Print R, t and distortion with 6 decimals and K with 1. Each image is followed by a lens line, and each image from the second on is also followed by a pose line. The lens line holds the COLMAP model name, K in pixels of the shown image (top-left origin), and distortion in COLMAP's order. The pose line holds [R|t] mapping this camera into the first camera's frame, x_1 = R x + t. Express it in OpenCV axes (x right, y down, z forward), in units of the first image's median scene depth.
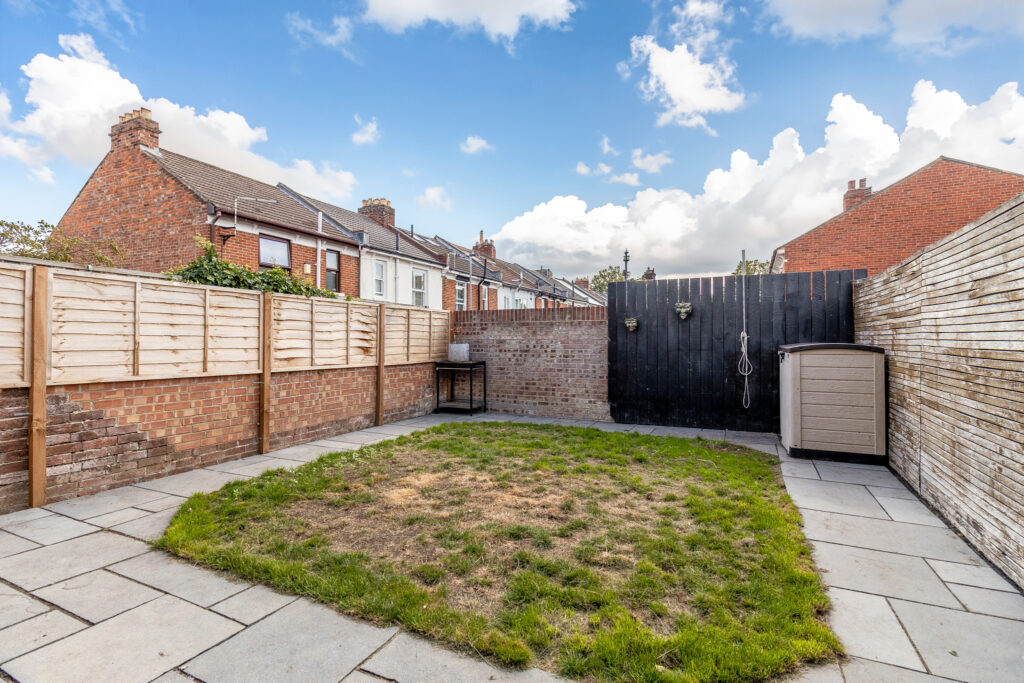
lens RADIAL K [[480.0, 0, 505.7], [0, 480.0, 338.5], [0, 0, 1]] dist [0.002663, 0.000039]
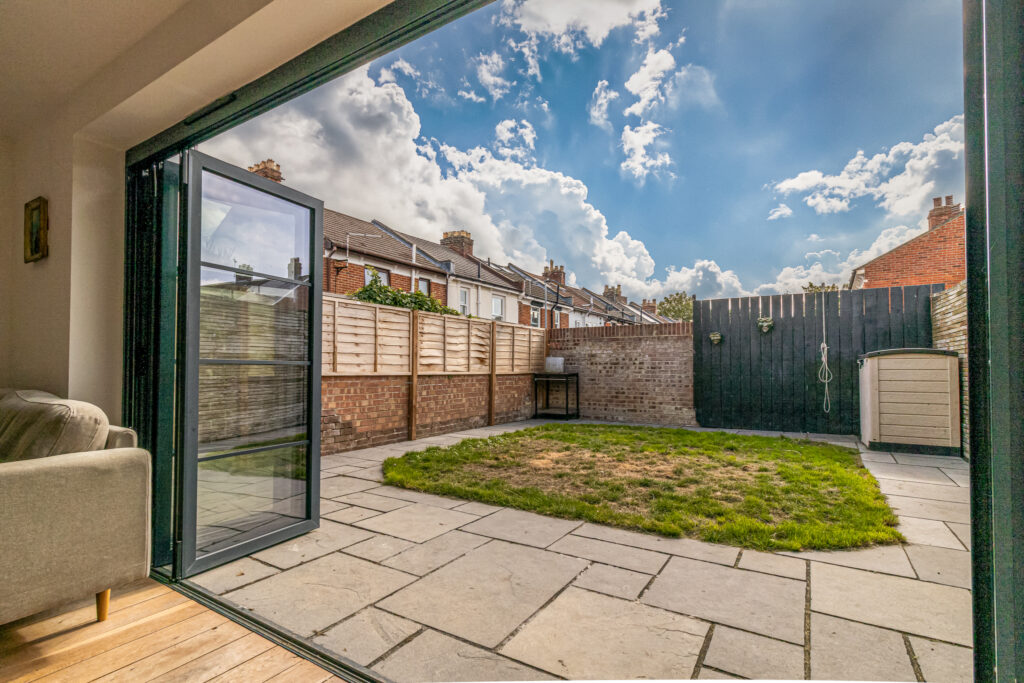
lens RADIAL K [[478.7, 0, 514.6], [0, 478.7, 358.6], [0, 0, 1]] dist [0.000852, -0.000008]
pose [[0.994186, -0.001629, -0.107667, -0.087568], [-0.000038, 0.999880, -0.015481, 0.038724], [0.107680, 0.015395, 0.994066, -0.160815]]
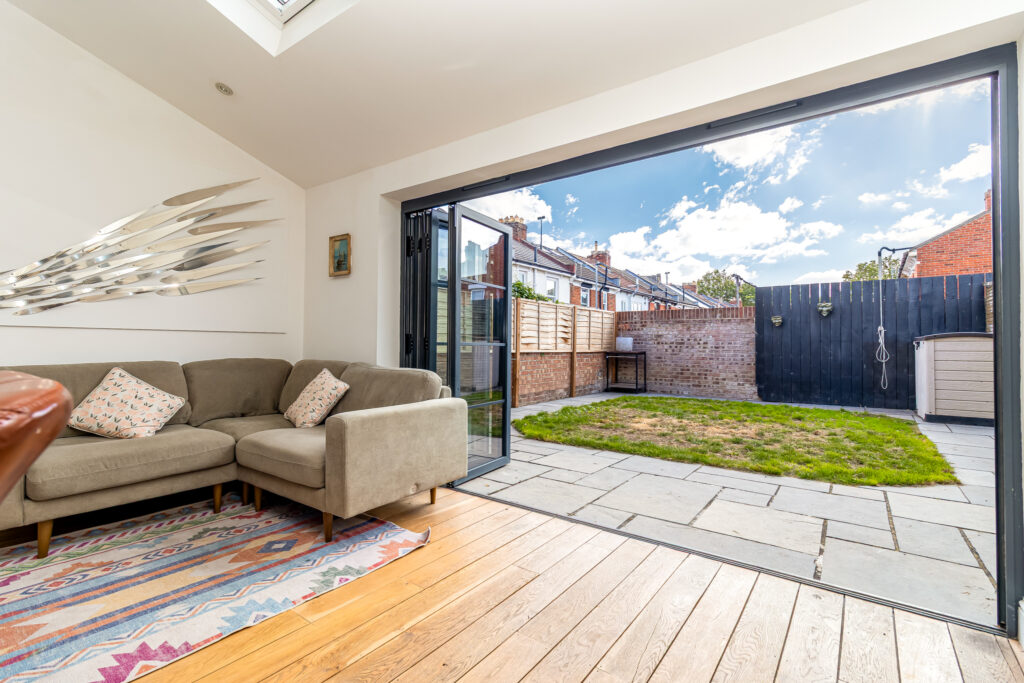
lens RADIAL K [[468.5, 0, 513.8], [0, 468.5, 335.3], [0, 0, 1]] dist [0.002630, -0.000117]
pose [[0.983435, 0.002979, -0.181239, -0.201248], [-0.006024, 0.999850, -0.016252, 0.033809], [0.181164, 0.017075, 0.983305, -0.333113]]
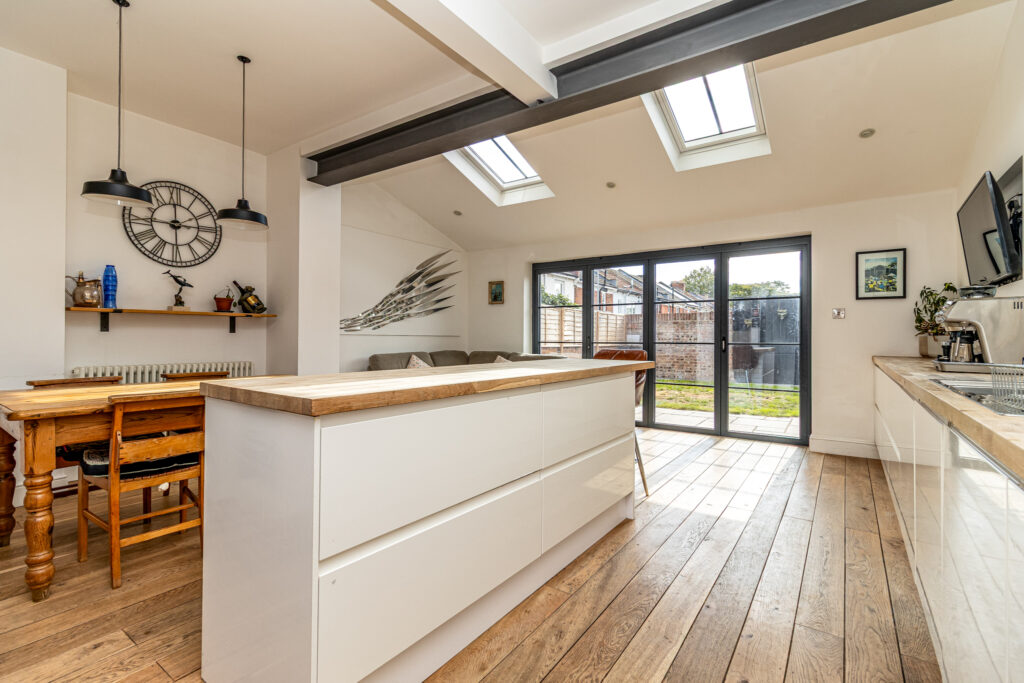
lens RADIAL K [[468.5, 0, 513.8], [0, 468.5, 335.3], [0, 0, 1]] dist [0.002630, -0.000117]
pose [[0.987802, 0.002829, -0.155687, -0.313470], [-0.003481, 0.999986, -0.003916, 0.025214], [0.155674, 0.004410, 0.987799, -0.797511]]
